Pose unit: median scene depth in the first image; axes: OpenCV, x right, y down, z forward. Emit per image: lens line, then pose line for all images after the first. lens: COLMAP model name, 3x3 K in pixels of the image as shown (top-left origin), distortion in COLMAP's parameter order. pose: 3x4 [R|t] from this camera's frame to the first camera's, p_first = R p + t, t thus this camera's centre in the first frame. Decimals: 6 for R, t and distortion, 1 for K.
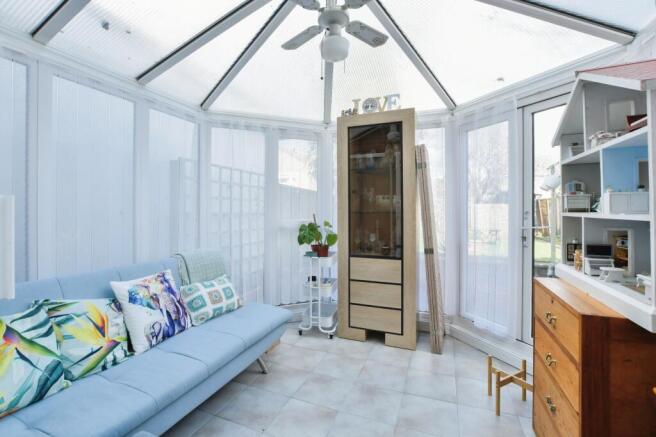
lens RADIAL K [[298.7, 0, 327.9], [0, 298.7, 212.5], [0, 0, 1]] dist [-0.032203, 0.005546]
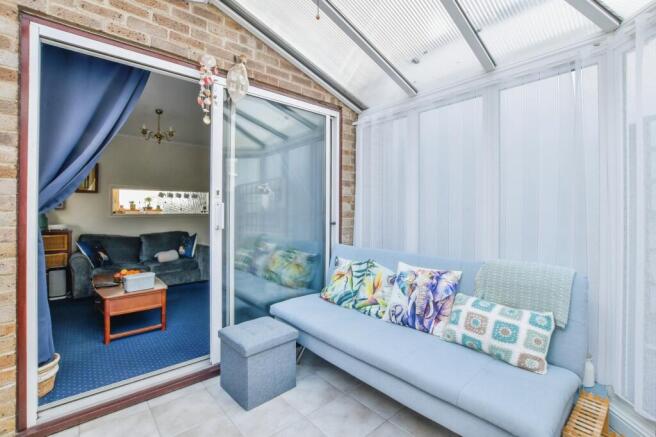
lens RADIAL K [[298.7, 0, 327.7], [0, 298.7, 213.3], [0, 0, 1]] dist [-0.032203, 0.005546]
pose [[-0.456761, 0.006626, -0.889565, 0.525403], [-0.011546, 0.999844, 0.013376, 0.006839], [0.889515, 0.016380, -0.456613, 1.193353]]
